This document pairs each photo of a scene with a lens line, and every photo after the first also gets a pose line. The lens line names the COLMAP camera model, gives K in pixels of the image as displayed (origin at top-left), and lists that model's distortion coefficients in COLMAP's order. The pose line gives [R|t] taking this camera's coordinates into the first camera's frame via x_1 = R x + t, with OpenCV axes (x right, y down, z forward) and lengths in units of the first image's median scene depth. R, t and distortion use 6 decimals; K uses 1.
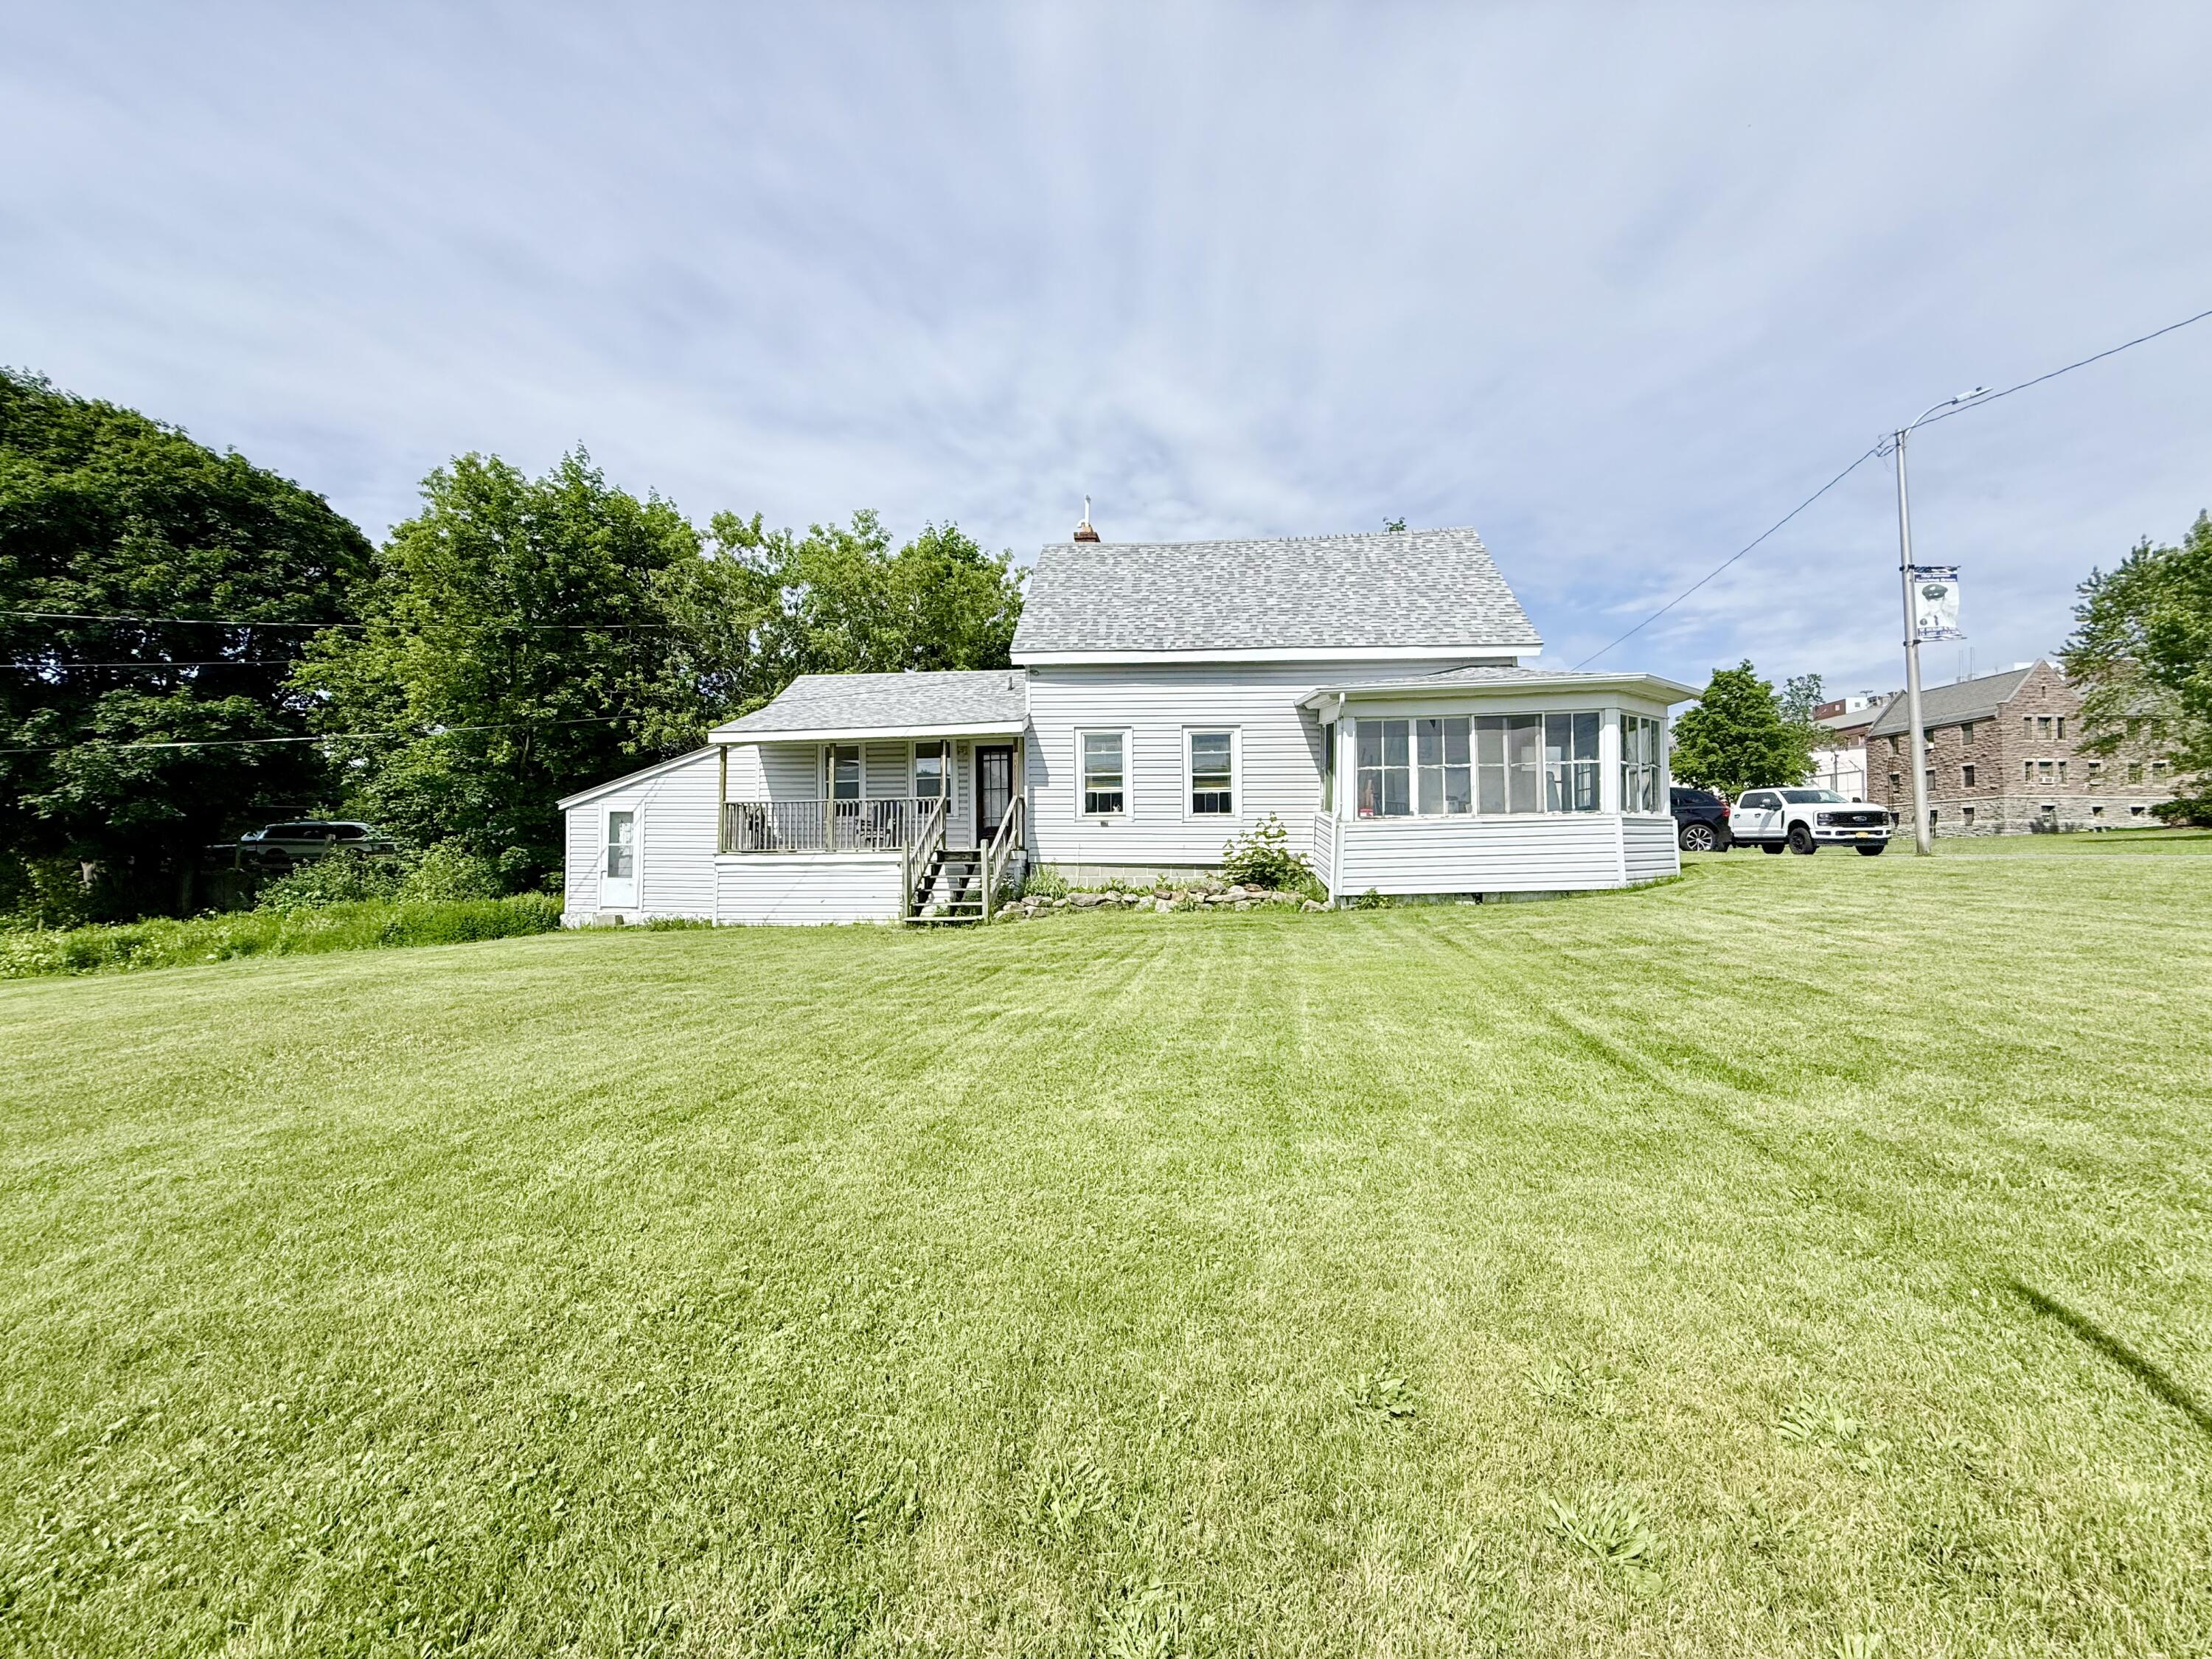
lens RADIAL K [[887.9, 0, 1110.0], [0, 887.9, 838.1], [0, 0, 1]] dist [0.000053, -0.000300]
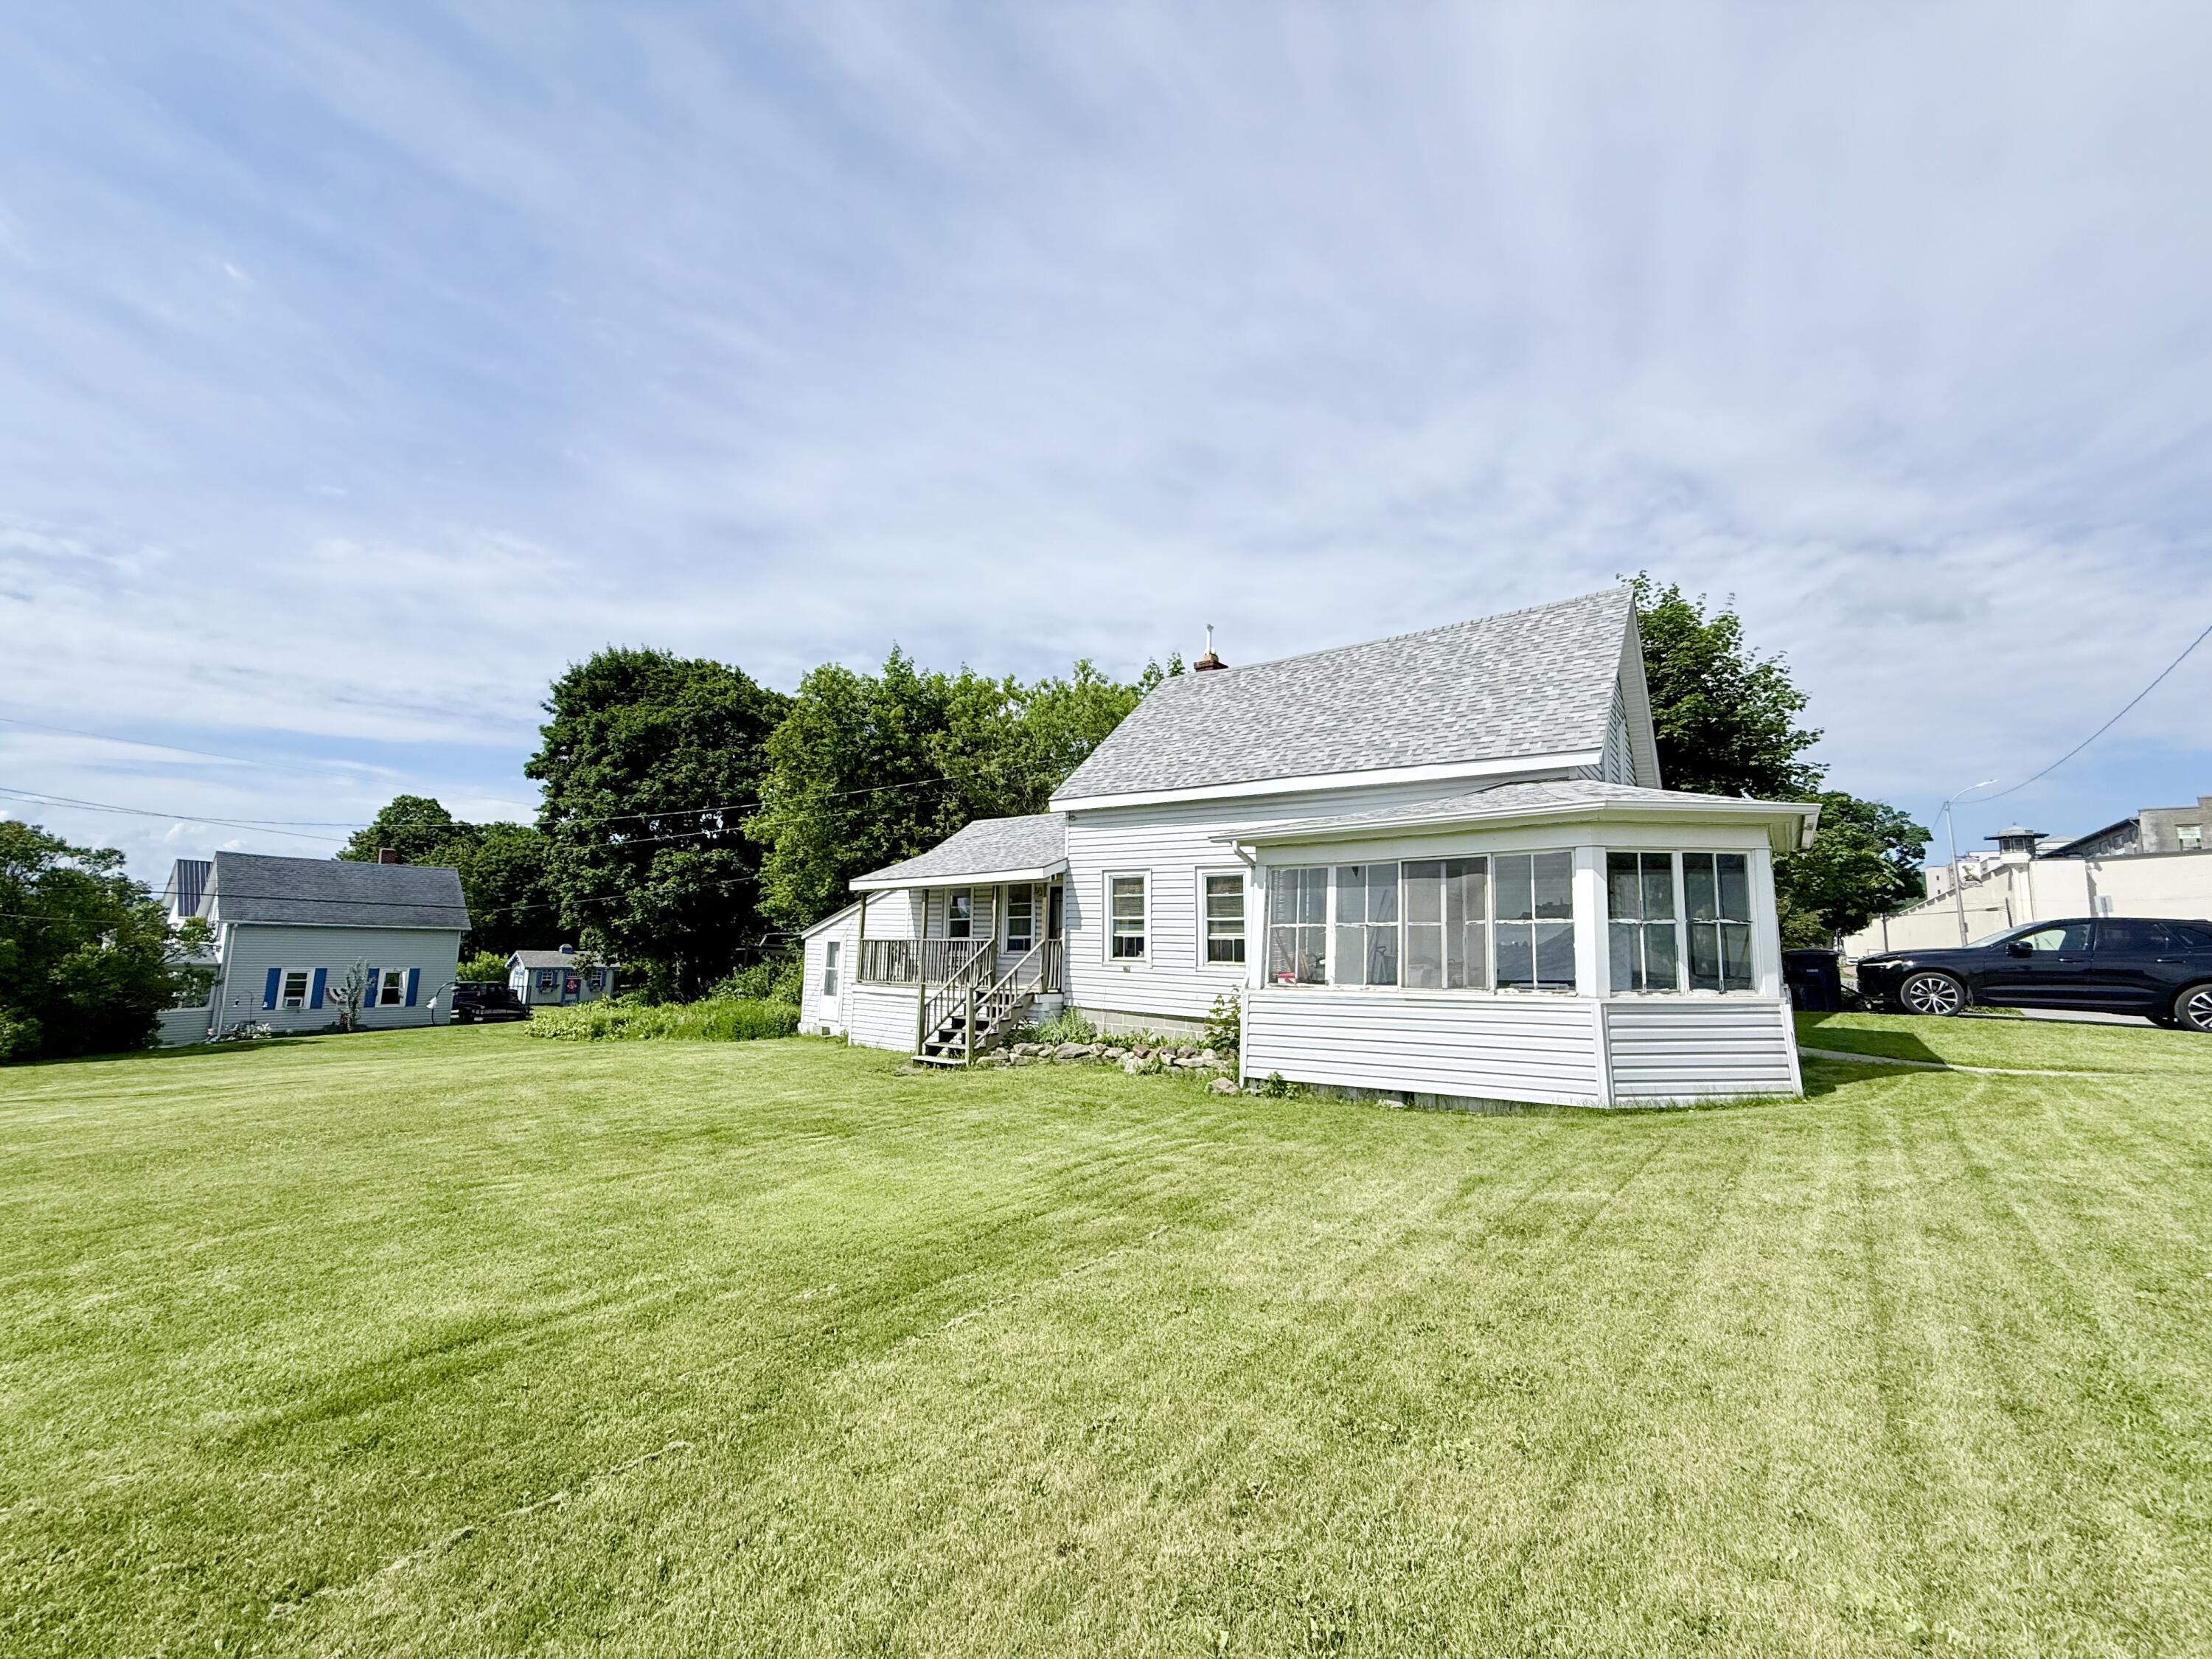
lens RADIAL K [[887.9, 0, 1103.9], [0, 887.9, 825.4], [0, 0, 1]] dist [0.000053, -0.000300]
pose [[0.851391, -0.050431, -0.522101, 0.435050], [-0.011353, 0.993362, -0.114465, -0.054773], [0.524408, 0.103382, 0.845167, 0.139790]]
